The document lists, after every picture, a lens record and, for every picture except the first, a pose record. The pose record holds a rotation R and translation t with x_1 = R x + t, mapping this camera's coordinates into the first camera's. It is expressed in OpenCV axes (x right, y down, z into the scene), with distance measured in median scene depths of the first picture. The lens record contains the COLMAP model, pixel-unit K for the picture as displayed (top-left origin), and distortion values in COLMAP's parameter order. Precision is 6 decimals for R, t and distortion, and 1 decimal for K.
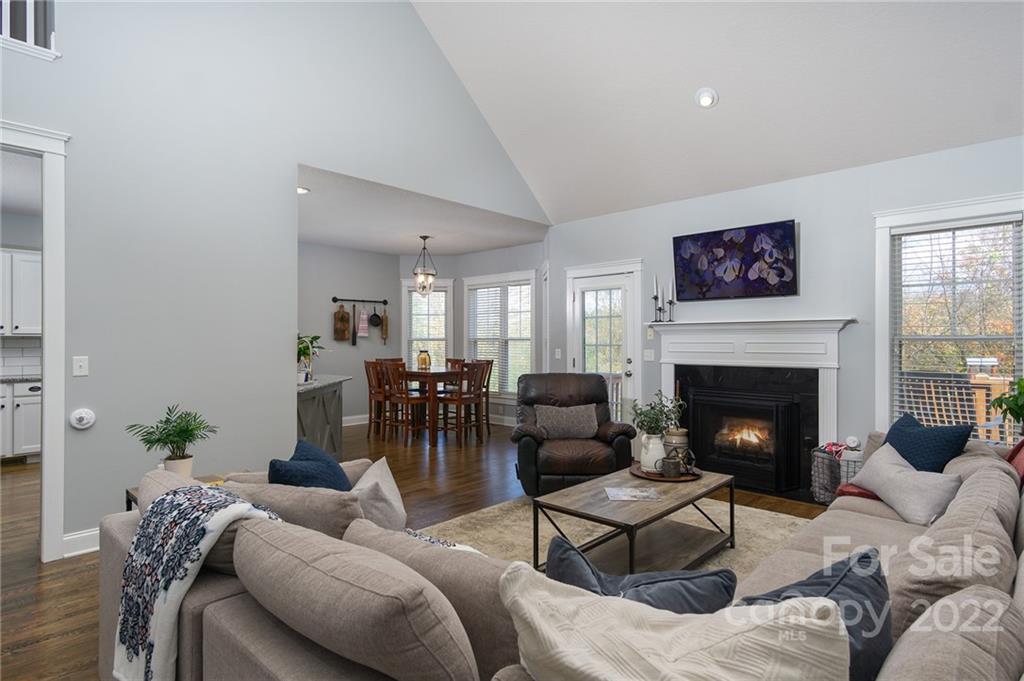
lens RADIAL K [[540.2, 0, 510.1], [0, 540.2, 343.3], [0, 0, 1]] dist [0.000302, 0.000363]
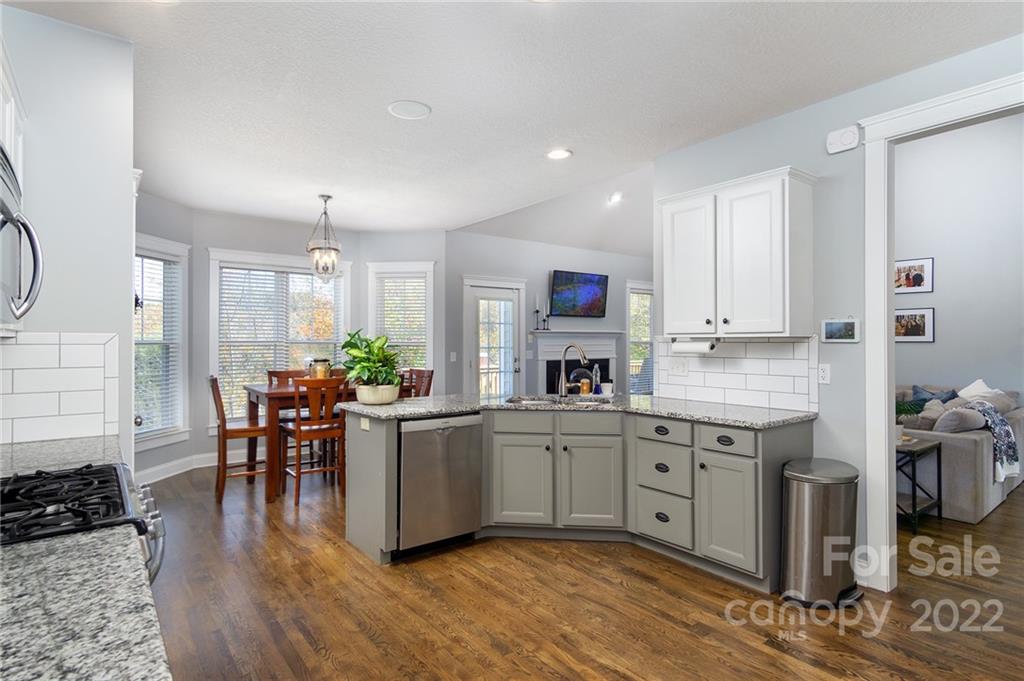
lens RADIAL K [[540.2, 0, 511.4], [0, 540.2, 338.4], [0, 0, 1]] dist [0.000302, 0.000363]
pose [[0.165523, 0.006656, 0.986183, -0.898180], [0.008771, 0.999928, -0.008221, -0.006275], [-0.986167, 0.010011, 0.165453, 0.720804]]
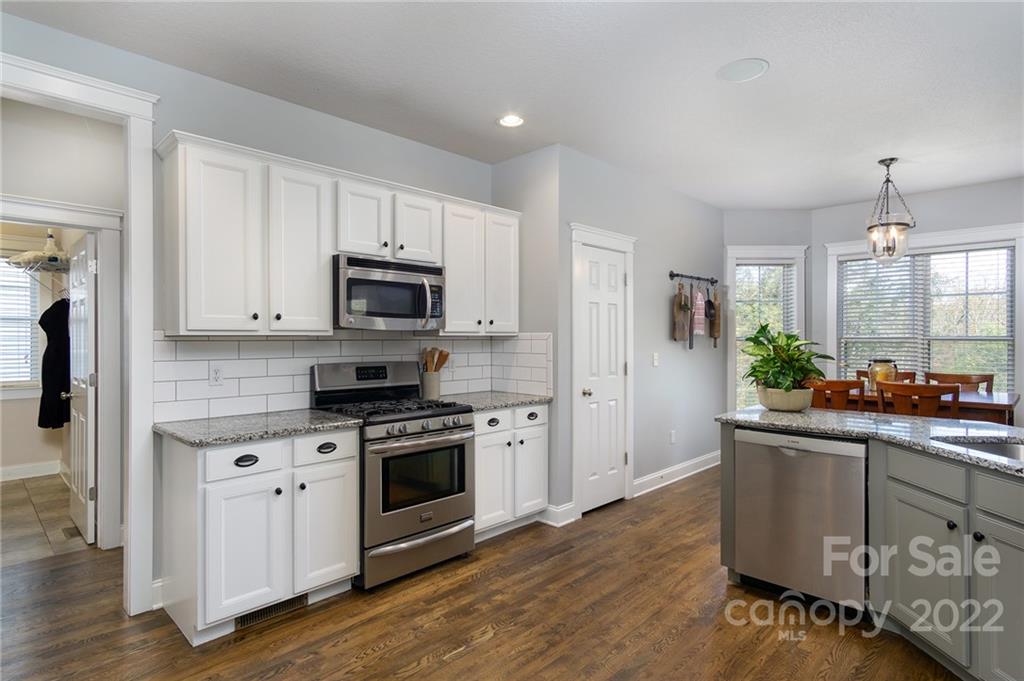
lens RADIAL K [[540.2, 0, 512.1], [0, 540.2, 338.6], [0, 0, 1]] dist [0.000302, 0.000363]
pose [[0.999458, 0.000456, -0.032924, -0.598351], [-0.000763, 0.999956, -0.009333, -0.003047], [0.032918, 0.009353, 0.999414, 0.461209]]
